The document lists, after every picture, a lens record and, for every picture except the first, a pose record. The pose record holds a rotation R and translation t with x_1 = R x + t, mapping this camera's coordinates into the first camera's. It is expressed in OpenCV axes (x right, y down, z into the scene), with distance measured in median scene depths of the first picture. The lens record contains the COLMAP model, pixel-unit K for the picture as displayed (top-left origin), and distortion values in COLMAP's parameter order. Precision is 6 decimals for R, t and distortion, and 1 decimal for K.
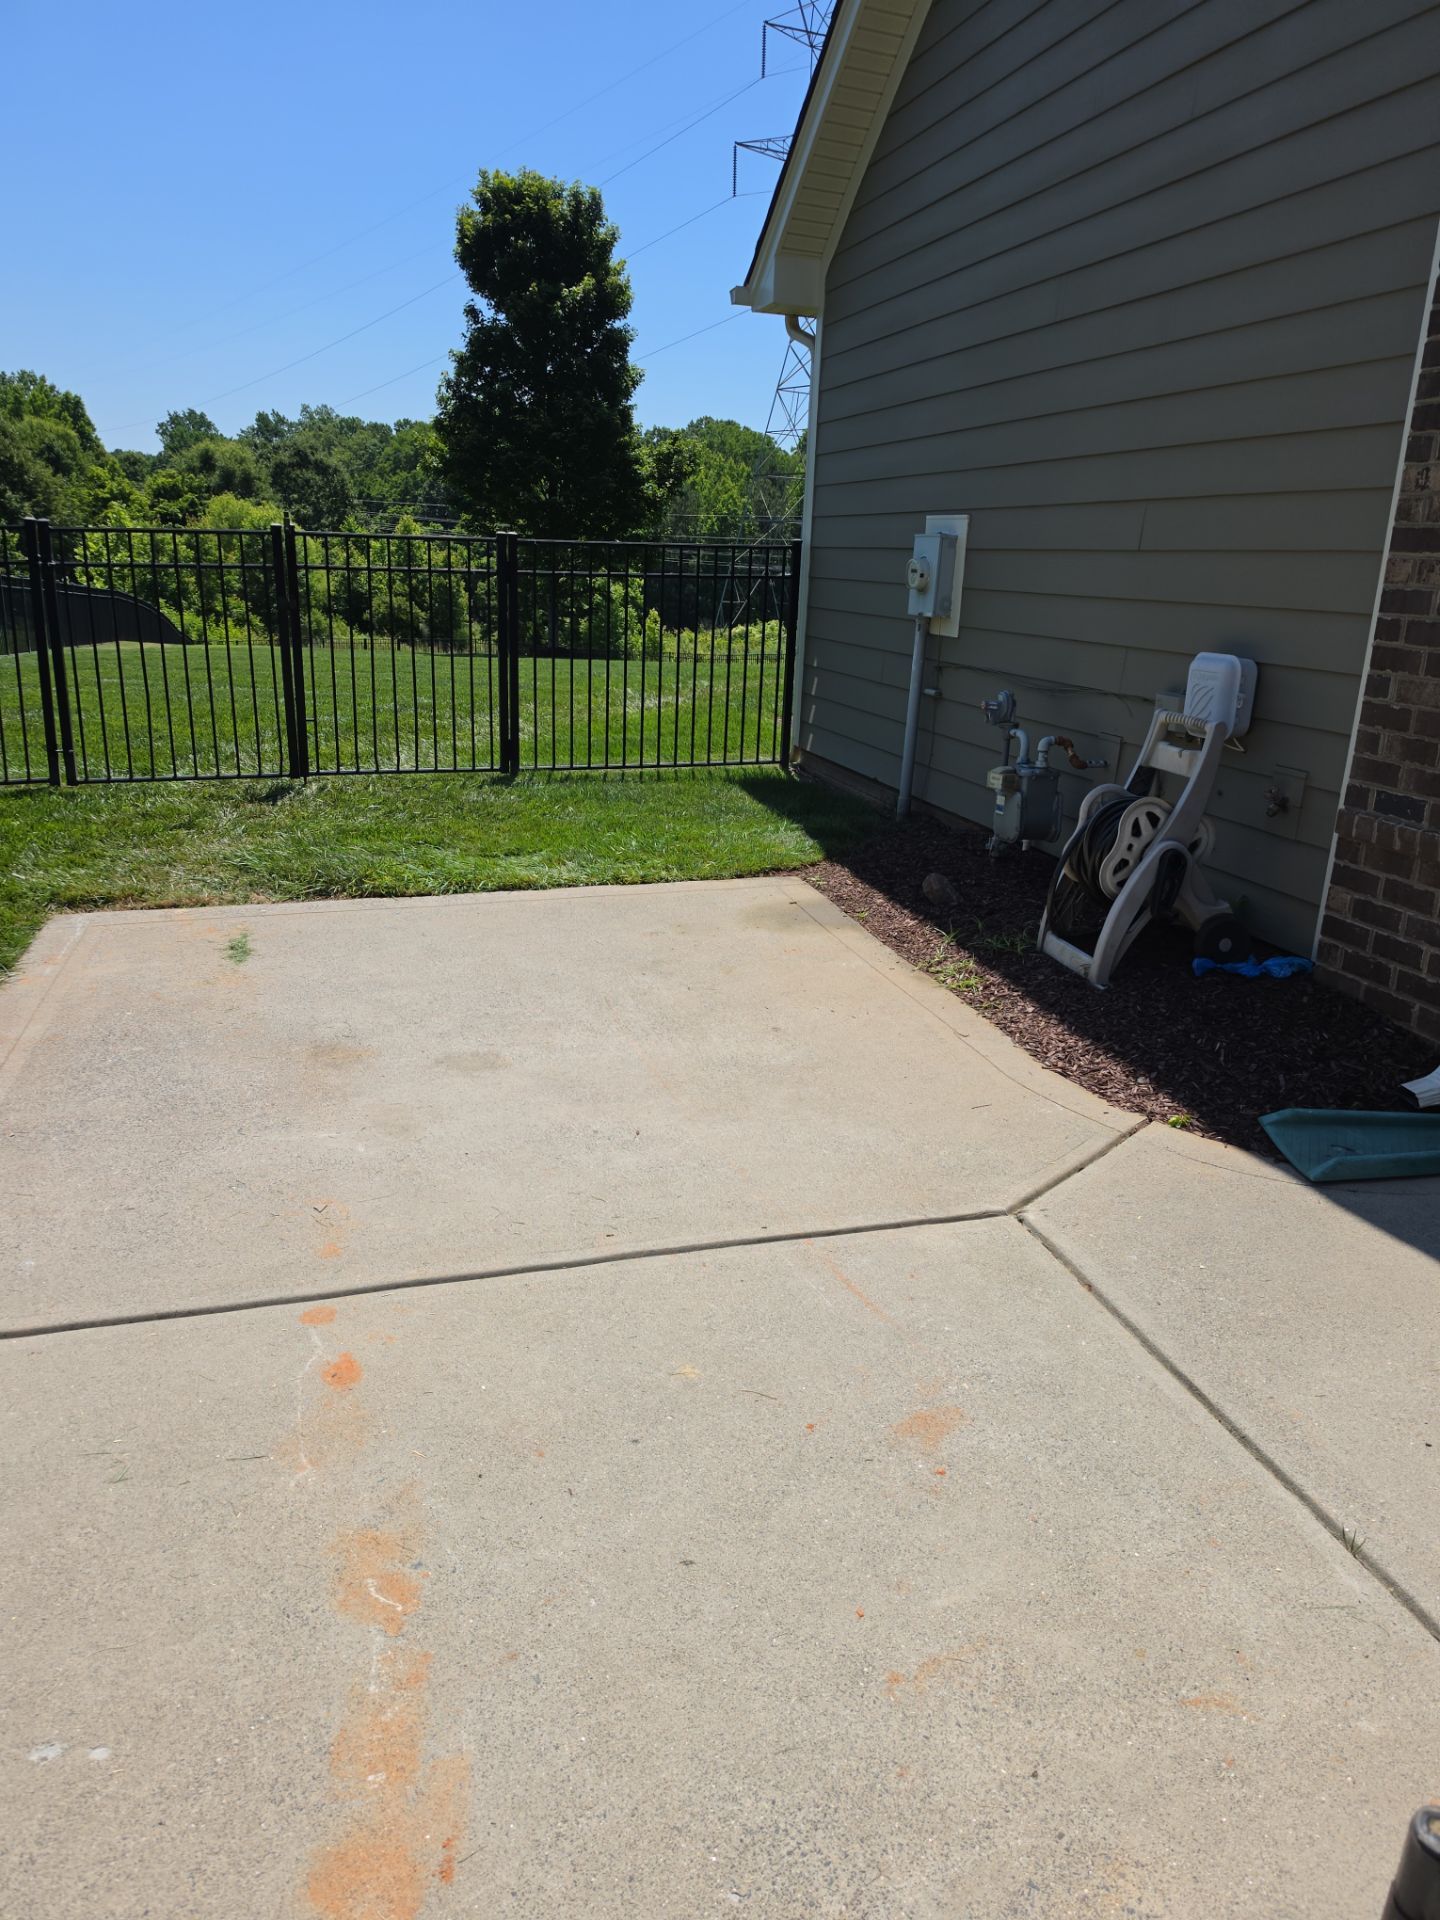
lens RADIAL K [[1292.0, 0, 732.8], [0, 1292.0, 996.9], [0, 0, 1]] dist [0.106347, -0.159772]
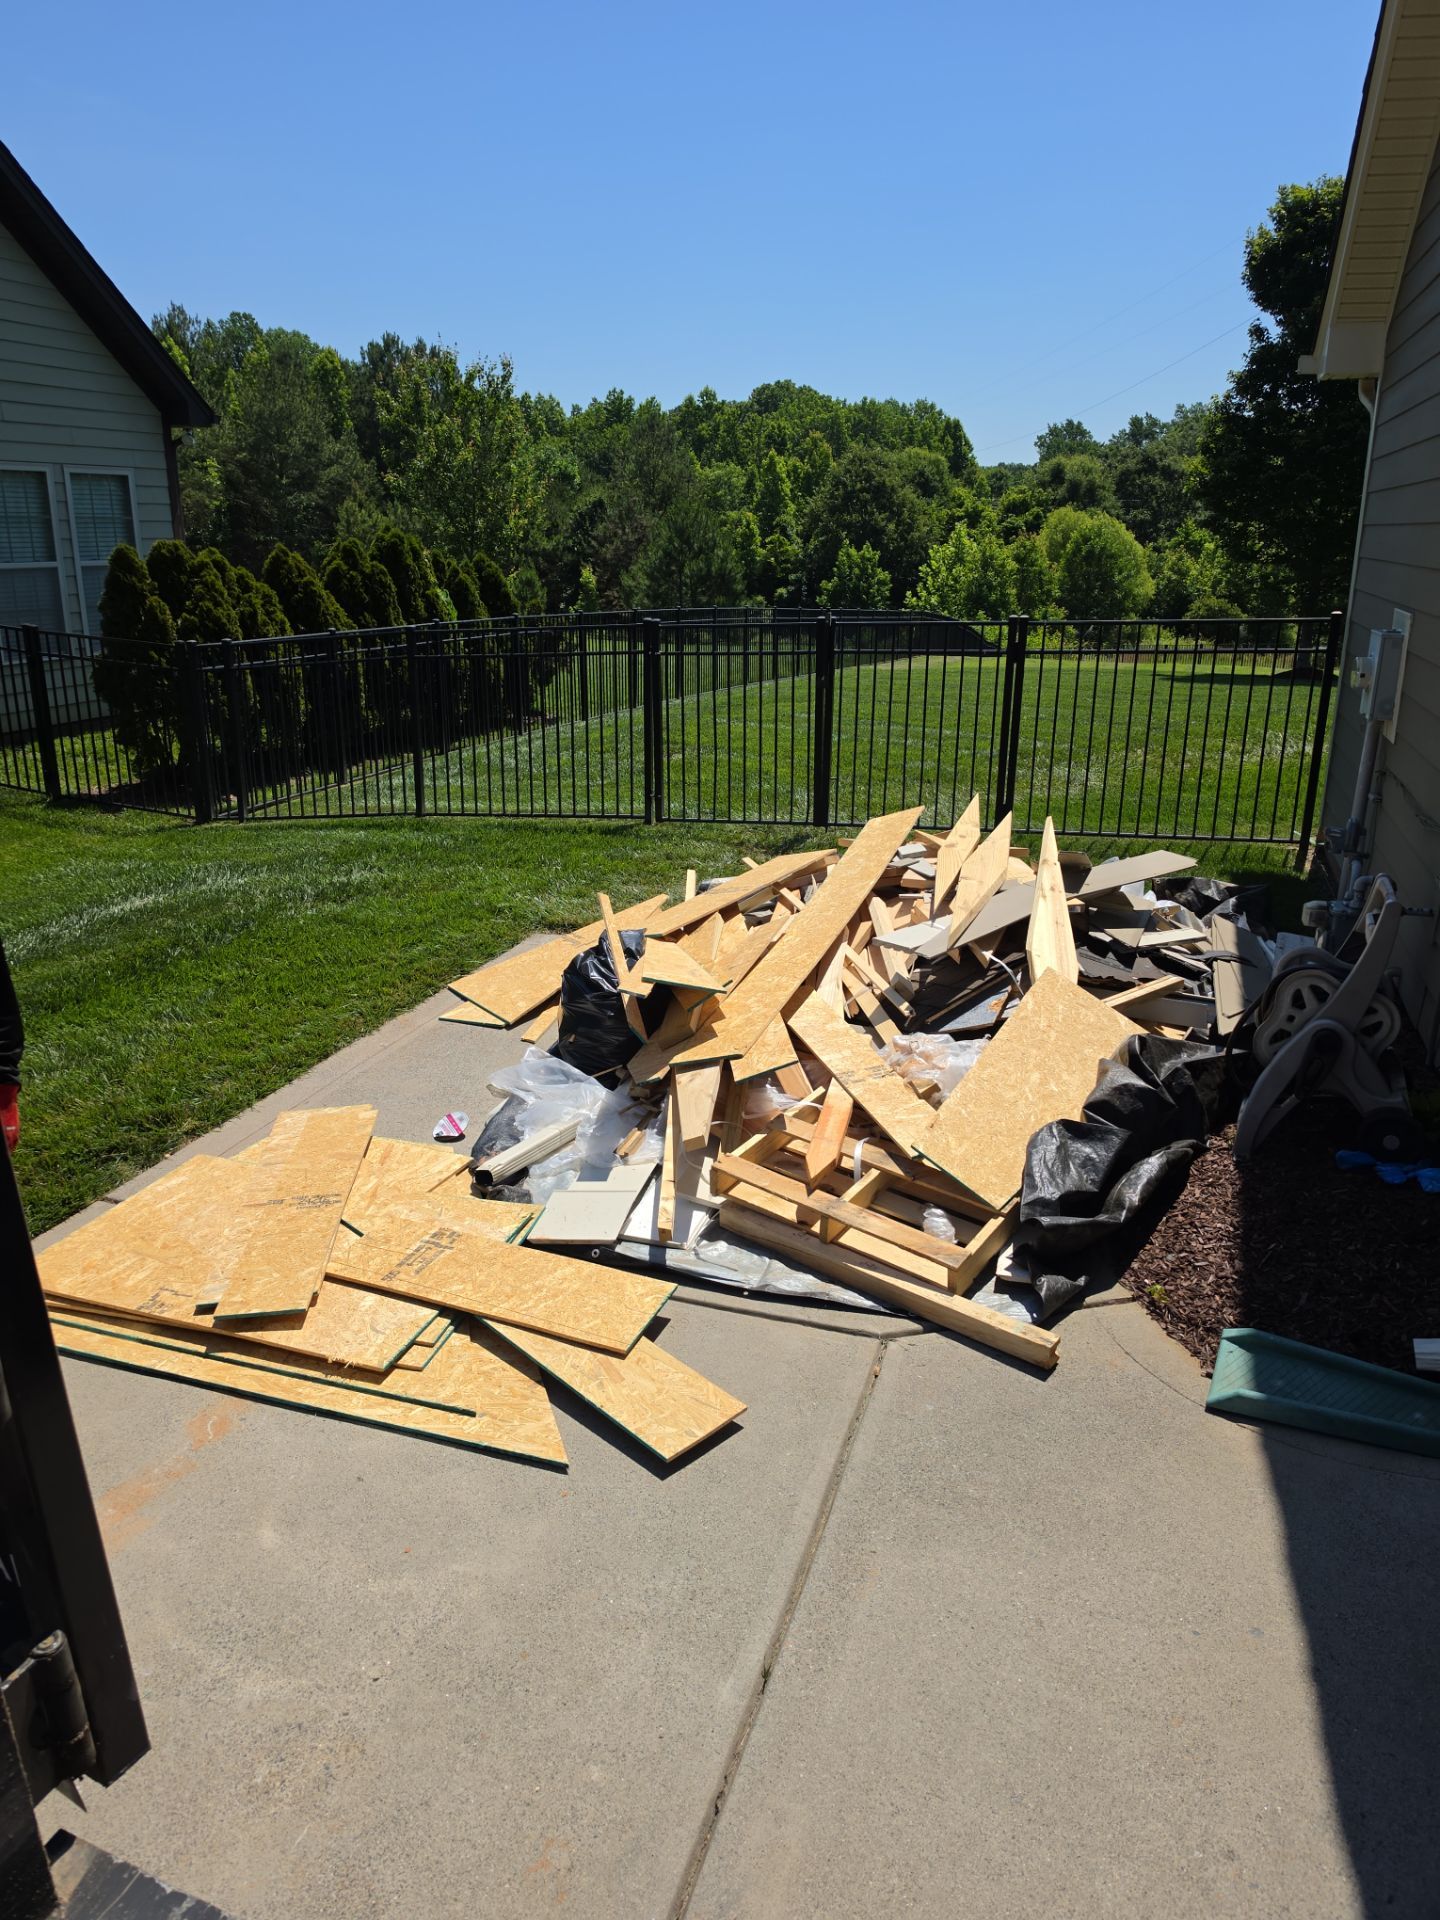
lens RADIAL K [[1330.4, 0, 728.9], [0, 1330.4, 960.8], [0, 0, 1]] dist [0.027331, -0.049097]
pose [[0.814352, 0.134483, -0.564575, 0.104894], [-0.147452, 0.988805, 0.022849, -0.024252], [0.561328, 0.064640, 0.825065, -0.005609]]
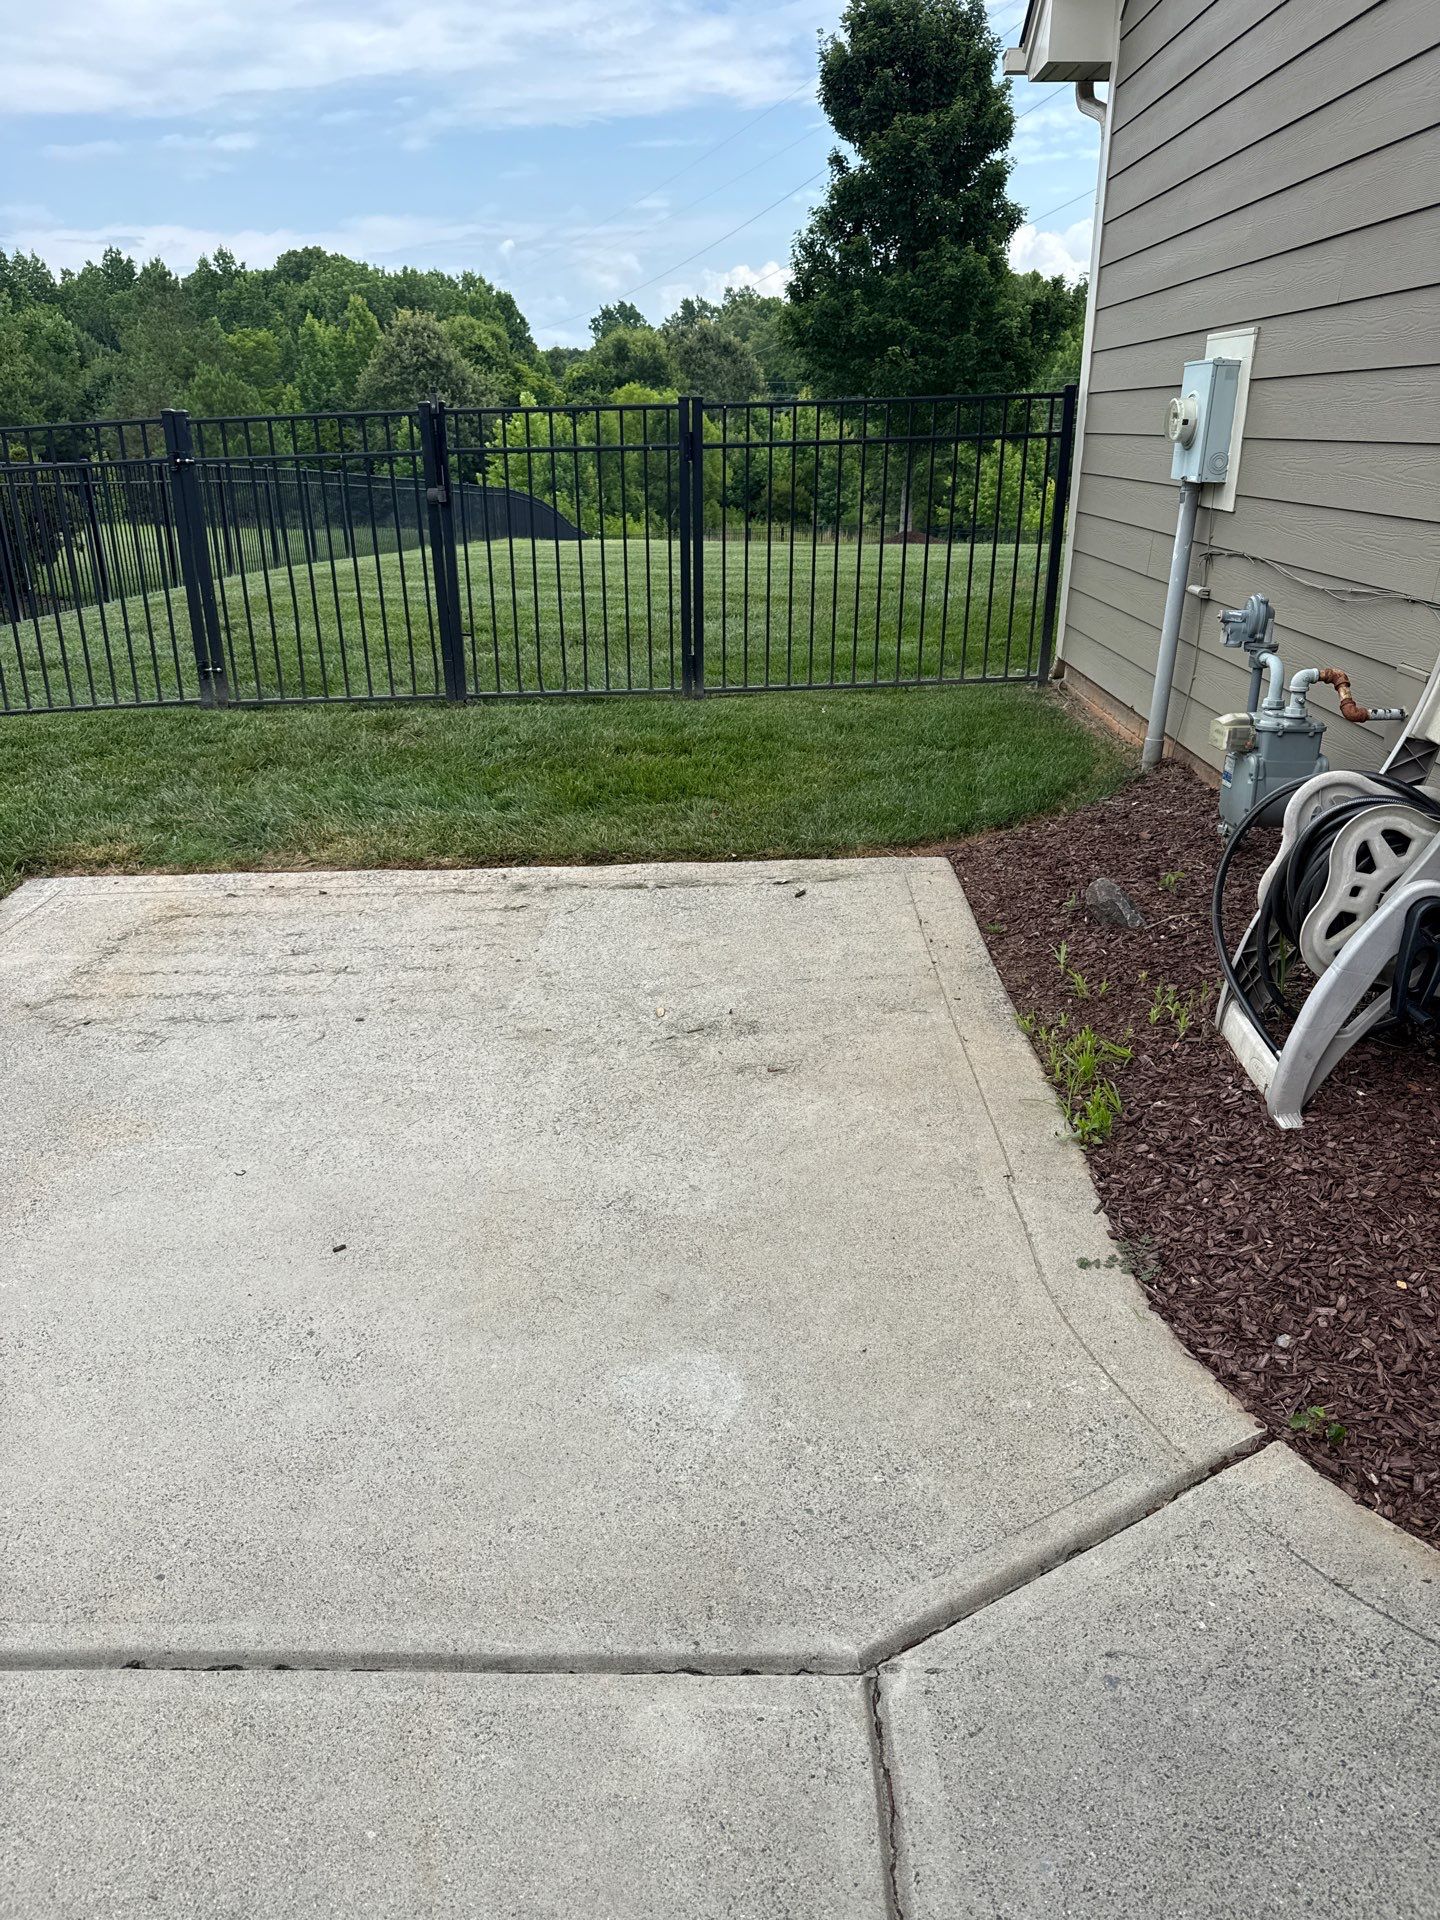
lens RADIAL K [[1330.4, 0, 728.9], [0, 1330.4, 960.8], [0, 0, 1]] dist [0.027331, -0.049097]
pose [[0.952030, 0.067351, -0.298502, 0.044544], [-0.051450, 0.996822, 0.060818, -0.020948], [0.301649, -0.042543, 0.952469, 0.073025]]
